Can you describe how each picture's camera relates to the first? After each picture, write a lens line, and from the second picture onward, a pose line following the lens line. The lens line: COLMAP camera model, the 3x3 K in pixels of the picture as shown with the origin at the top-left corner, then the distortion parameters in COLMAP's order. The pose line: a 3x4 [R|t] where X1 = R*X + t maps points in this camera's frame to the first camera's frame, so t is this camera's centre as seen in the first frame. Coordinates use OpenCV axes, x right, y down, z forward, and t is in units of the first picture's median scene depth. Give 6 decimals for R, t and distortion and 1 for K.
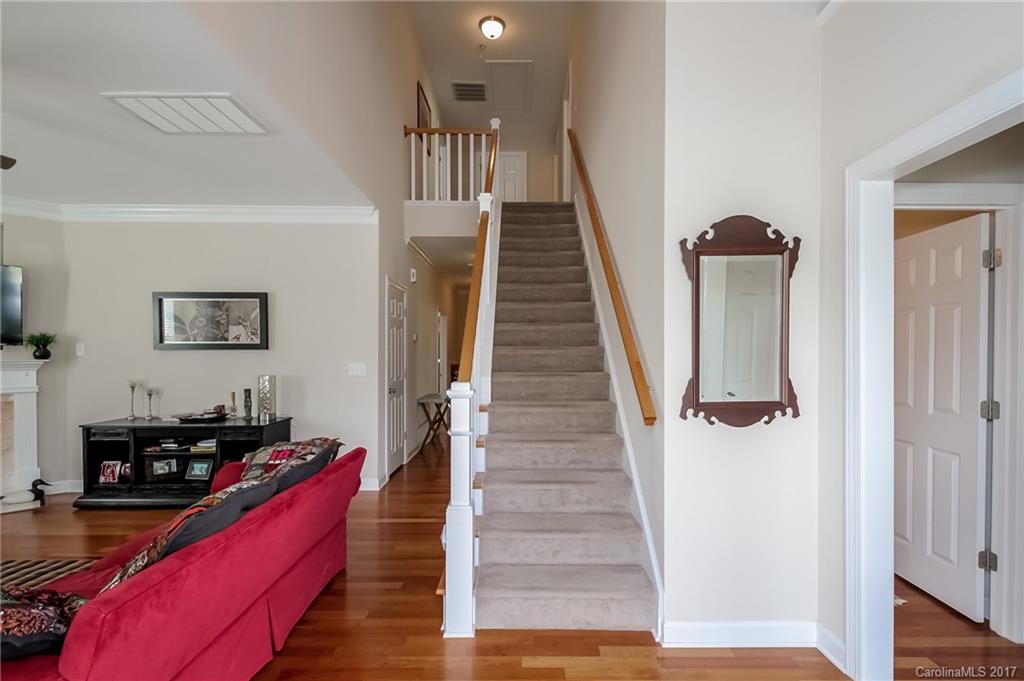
lens RADIAL K [[472.9, 0, 517.6], [0, 472.9, 356.5], [0, 0, 1]] dist [0.000923, -0.000049]
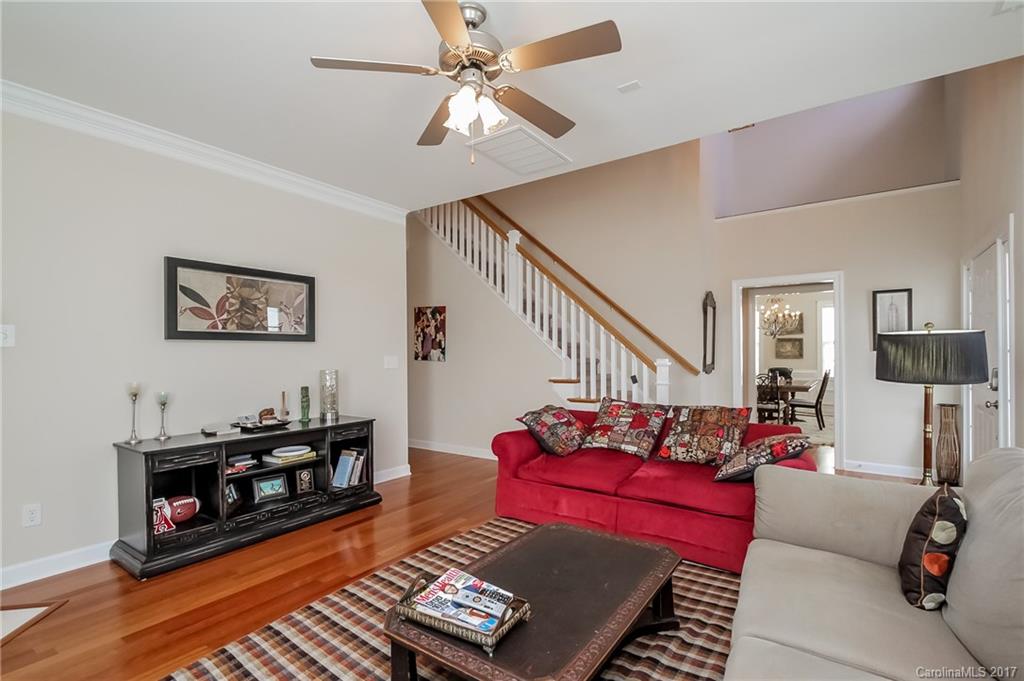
lens RADIAL K [[472.9, 0, 517.6], [0, 472.9, 356.5], [0, 0, 1]] dist [0.000923, -0.000049]
pose [[0.582597, -0.009279, 0.812708, -1.031270], [0.018170, 0.999834, -0.001610, 0.021688], [-0.812558, 0.015705, 0.582668, 0.174476]]
